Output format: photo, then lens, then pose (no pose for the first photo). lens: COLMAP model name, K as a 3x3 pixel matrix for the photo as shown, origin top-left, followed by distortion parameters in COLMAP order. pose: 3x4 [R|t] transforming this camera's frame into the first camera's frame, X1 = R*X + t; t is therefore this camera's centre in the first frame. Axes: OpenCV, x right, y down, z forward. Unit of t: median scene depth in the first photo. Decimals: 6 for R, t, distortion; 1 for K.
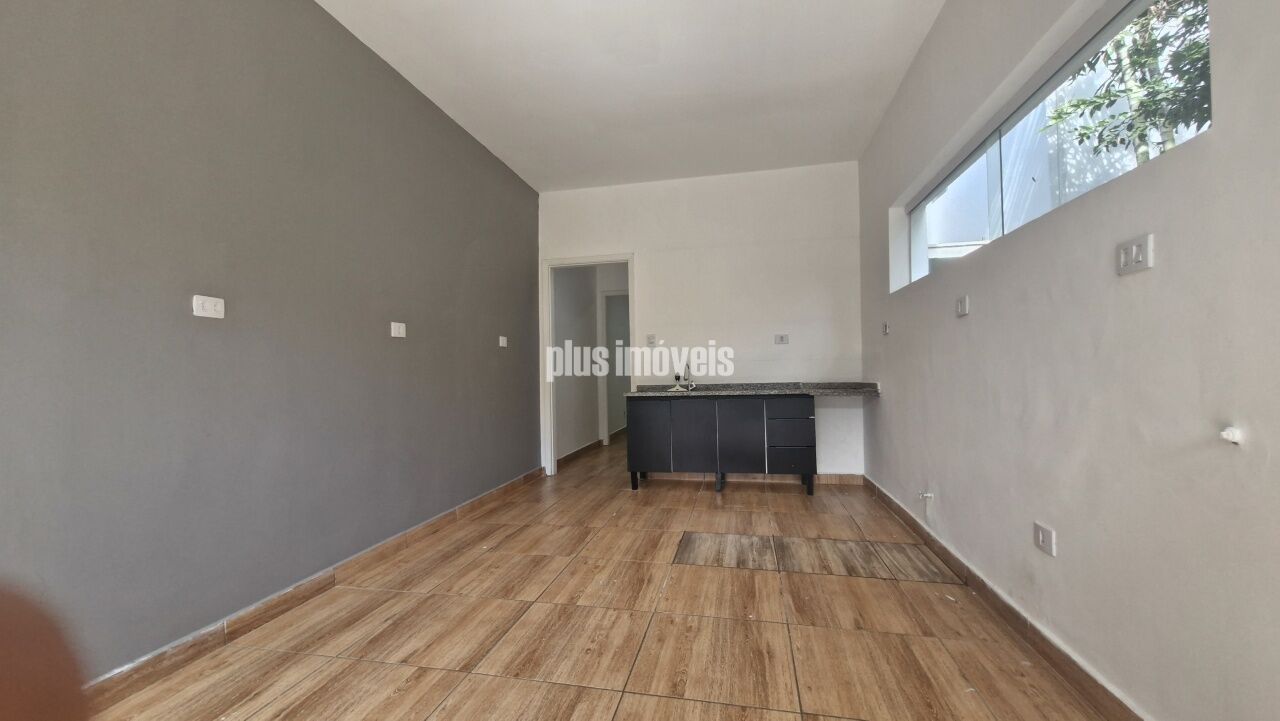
lens RADIAL K [[511.9, 0, 632.2], [0, 511.9, 362.0], [0, 0, 1]] dist [0.004163, -0.000290]
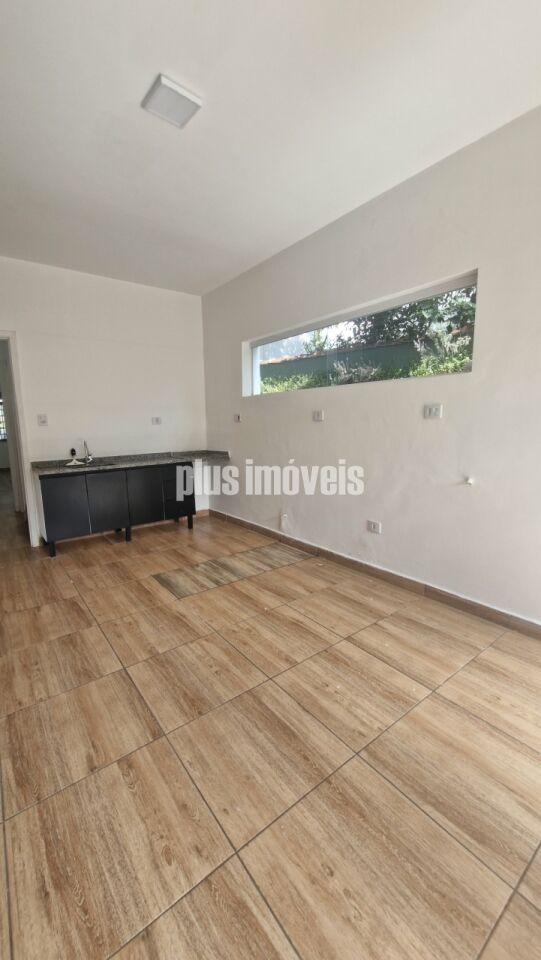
lens RADIAL K [[384.5, 0, 269.3], [0, 384.5, 477.4], [0, 0, 1]] dist [0.000634, 0.000927]
pose [[0.633959, -0.108083, 0.765777, -0.564074], [-0.009369, 0.989040, 0.147351, -0.087554], [-0.773310, -0.100589, 0.625998, 0.223779]]
